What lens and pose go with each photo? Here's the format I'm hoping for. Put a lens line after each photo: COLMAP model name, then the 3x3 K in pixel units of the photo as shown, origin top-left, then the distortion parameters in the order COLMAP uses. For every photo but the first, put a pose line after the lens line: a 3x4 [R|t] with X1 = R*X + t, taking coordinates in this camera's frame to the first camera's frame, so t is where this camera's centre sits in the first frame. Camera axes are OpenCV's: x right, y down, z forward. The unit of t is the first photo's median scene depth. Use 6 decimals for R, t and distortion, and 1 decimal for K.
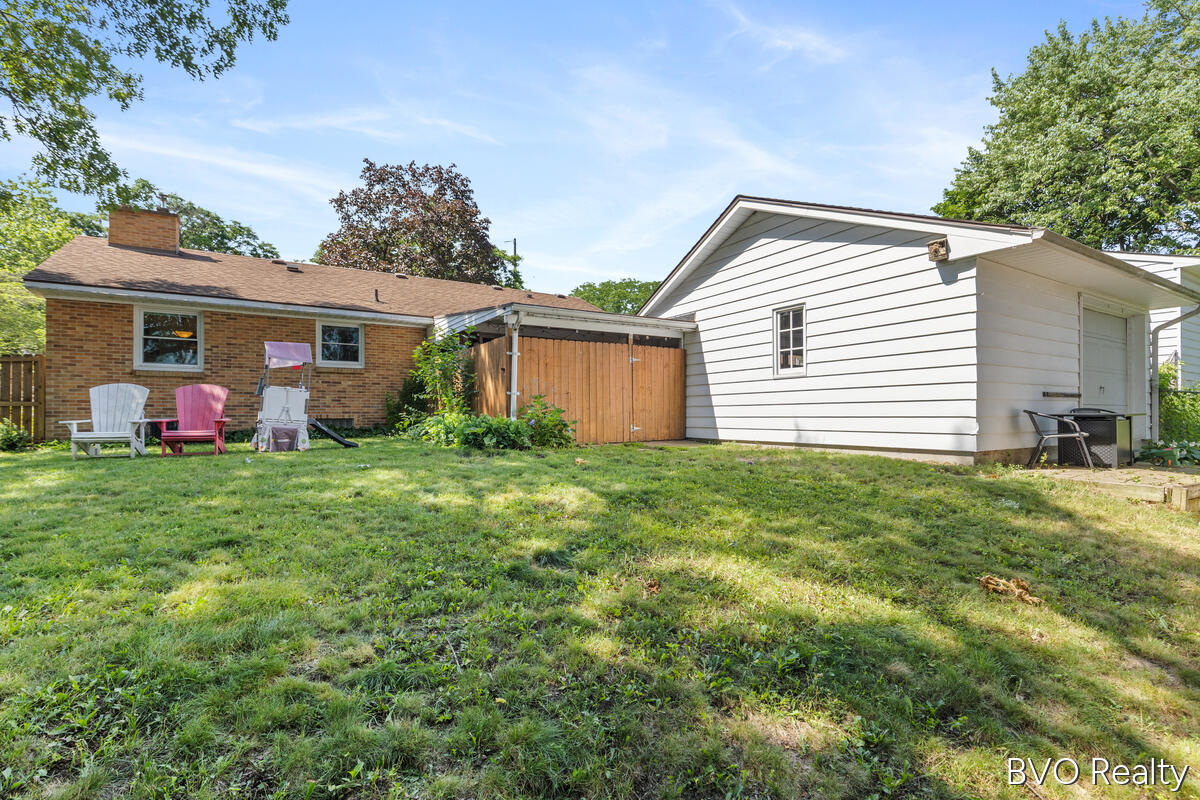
lens RADIAL K [[548.1, 0, 601.5], [0, 548.1, 408.2], [0, 0, 1]] dist [0.003865, -0.000685]
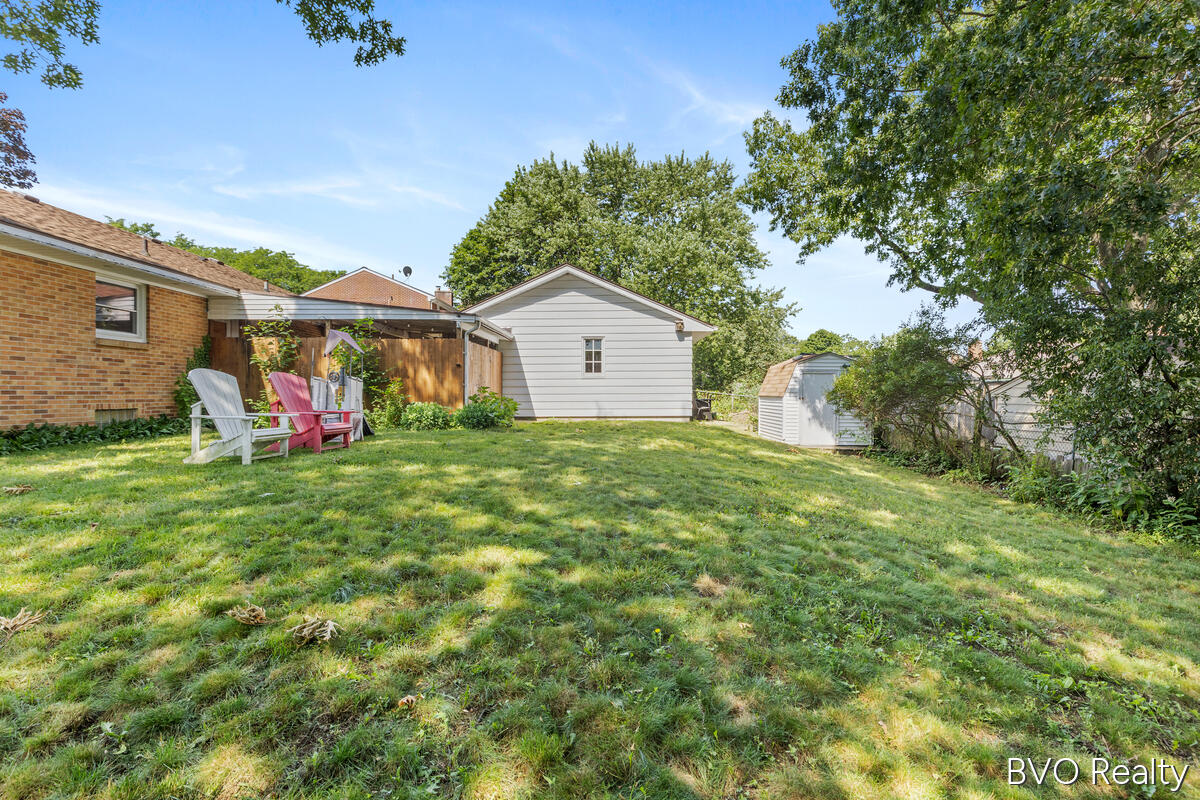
lens RADIAL K [[548.1, 0, 599.1], [0, 548.1, 395.7], [0, 0, 1]] dist [0.003865, -0.000685]
pose [[0.526621, -0.001329, 0.850099, -0.887404], [-0.007823, 0.999949, 0.006410, -0.010409], [-0.850064, -0.010026, 0.526584, 0.066237]]
